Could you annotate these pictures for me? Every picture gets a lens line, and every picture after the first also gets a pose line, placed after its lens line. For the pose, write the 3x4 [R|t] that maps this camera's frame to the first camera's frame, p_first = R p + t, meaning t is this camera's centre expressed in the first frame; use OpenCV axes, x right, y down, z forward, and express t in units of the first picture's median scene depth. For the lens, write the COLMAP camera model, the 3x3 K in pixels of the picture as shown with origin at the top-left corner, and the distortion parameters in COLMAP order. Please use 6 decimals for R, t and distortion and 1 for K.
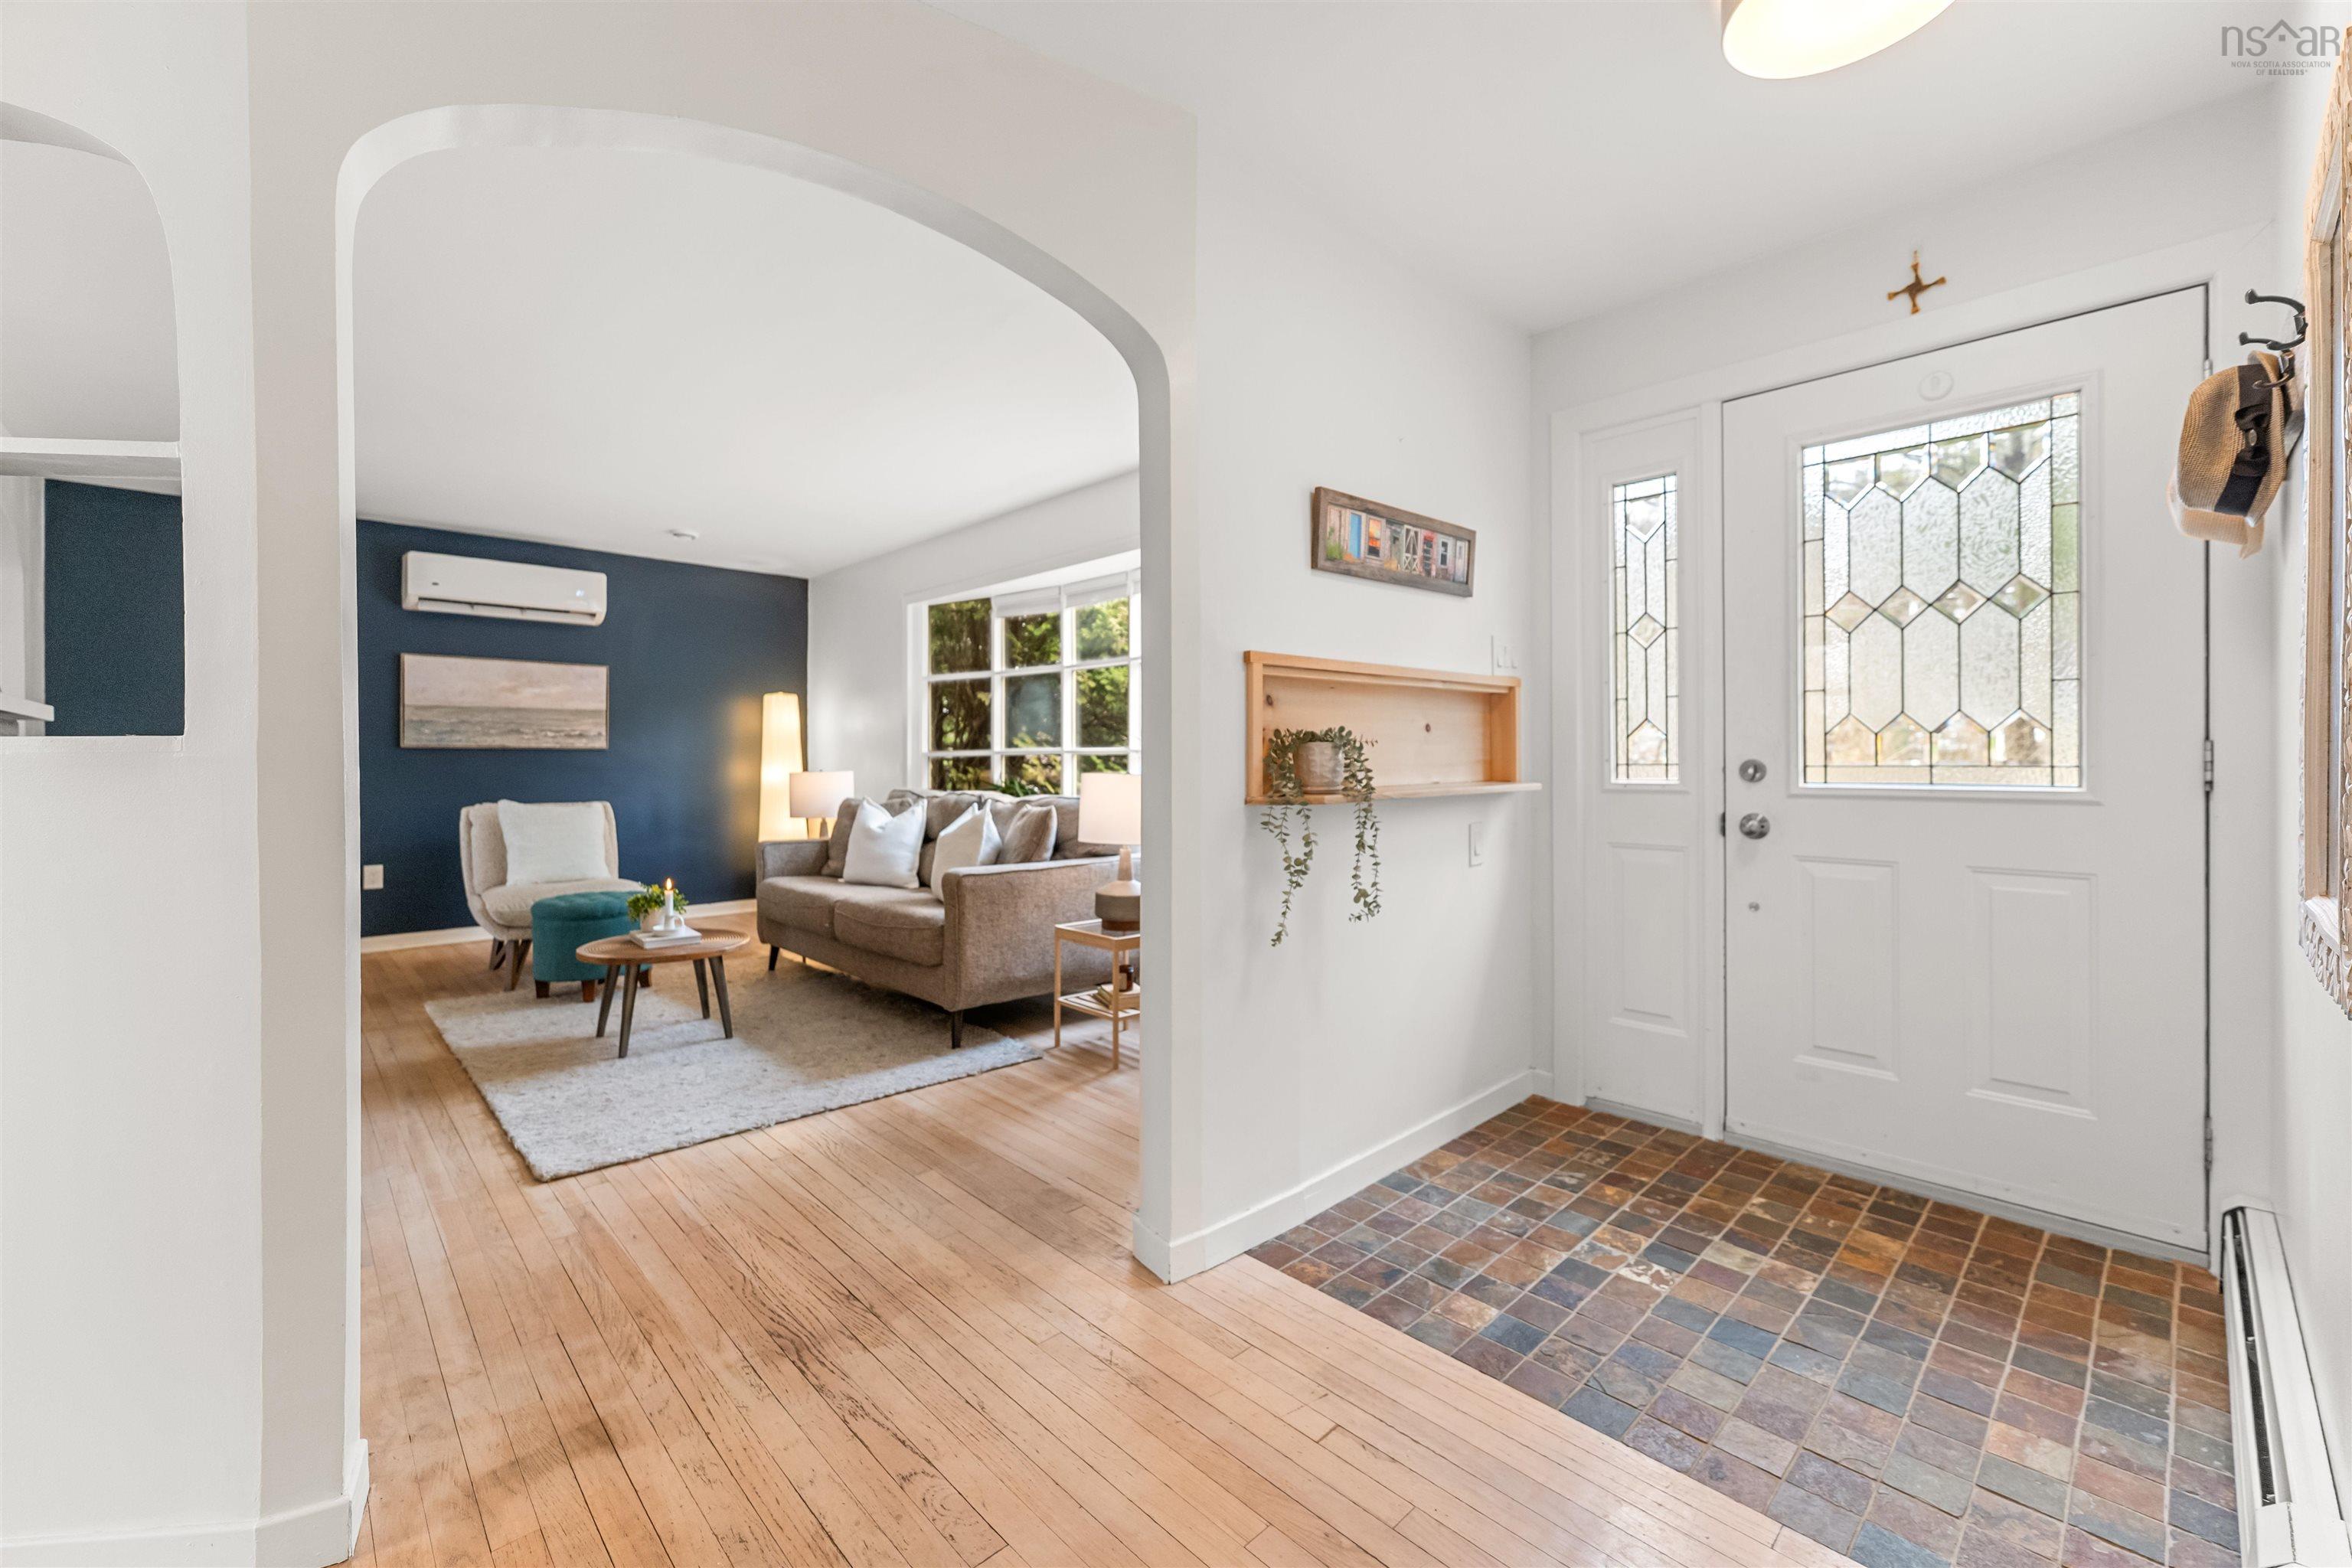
lens RADIAL K [[948.3, 0, 1168.7], [0, 948.3, 762.2], [0, 0, 1]] dist [0.000394, 0.000152]
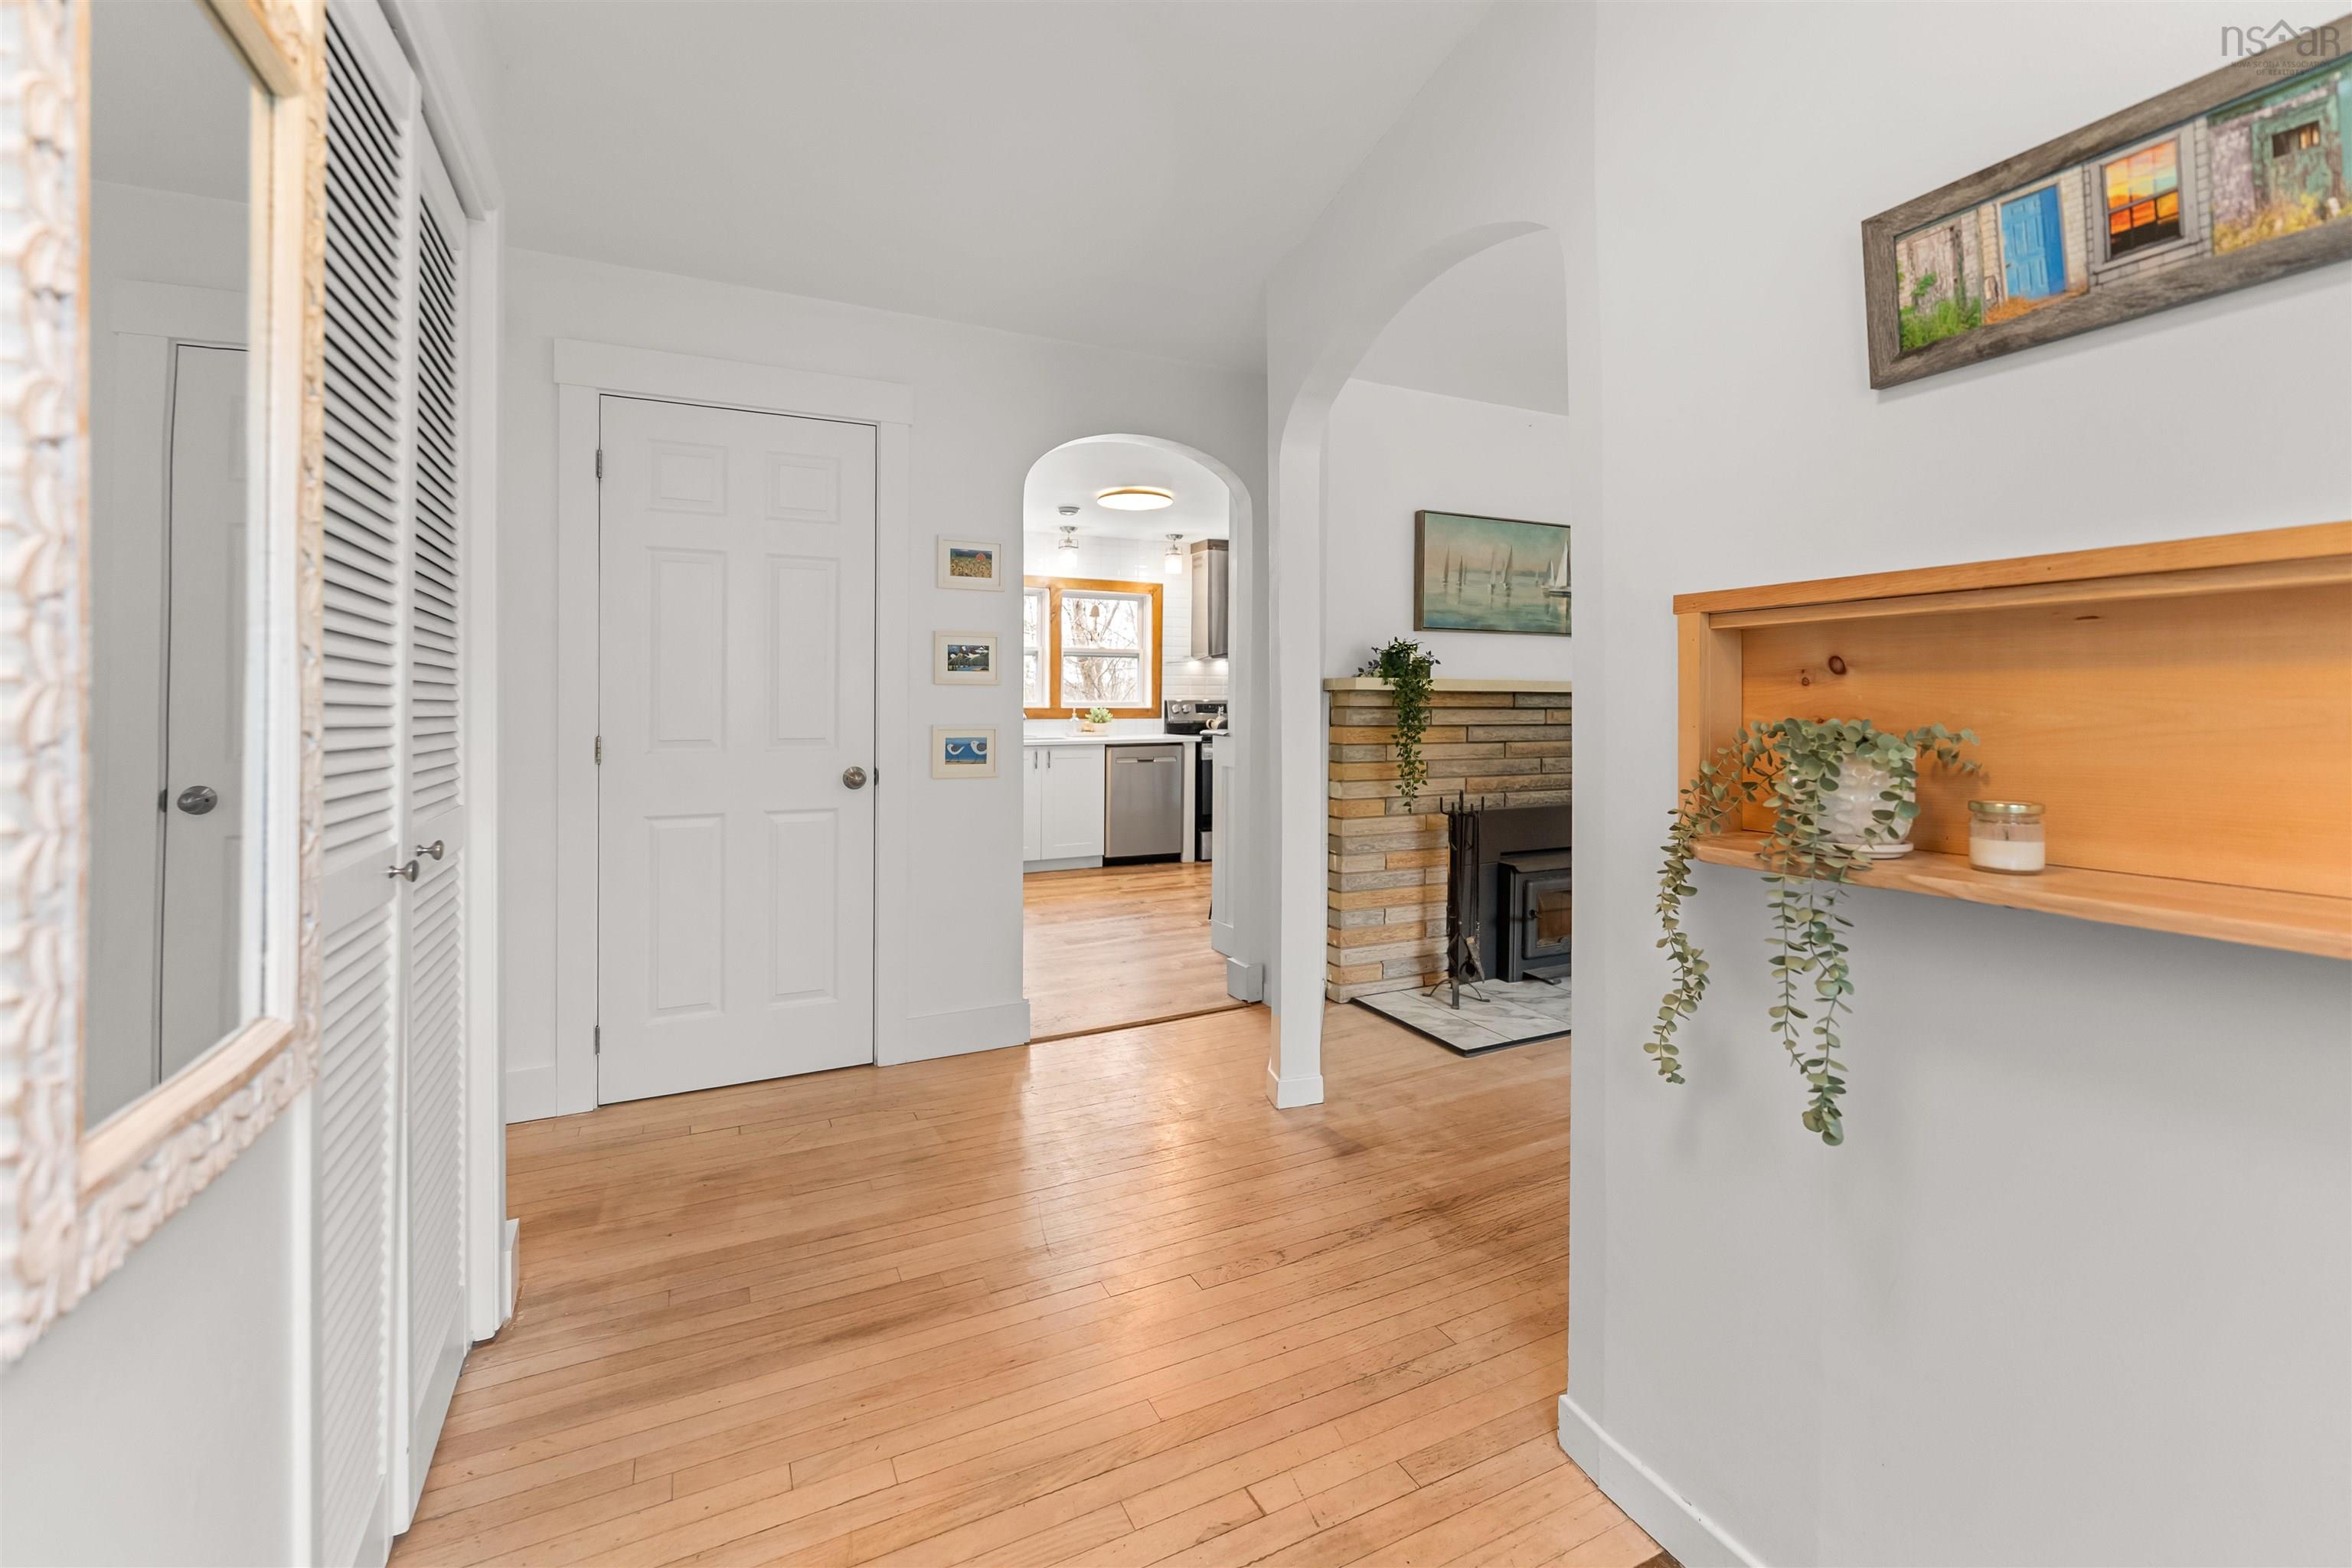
lens RADIAL K [[989.4, 0, 1175.6], [0, 989.4, 698.0], [0, 0, 1]] dist [-0.001245, -0.000109]
pose [[-0.299283, 0.002900, -0.954160, 0.832143], [-0.002768, 0.999989, 0.003907, -0.054880], [0.954160, 0.003810, -0.299272, 0.914781]]
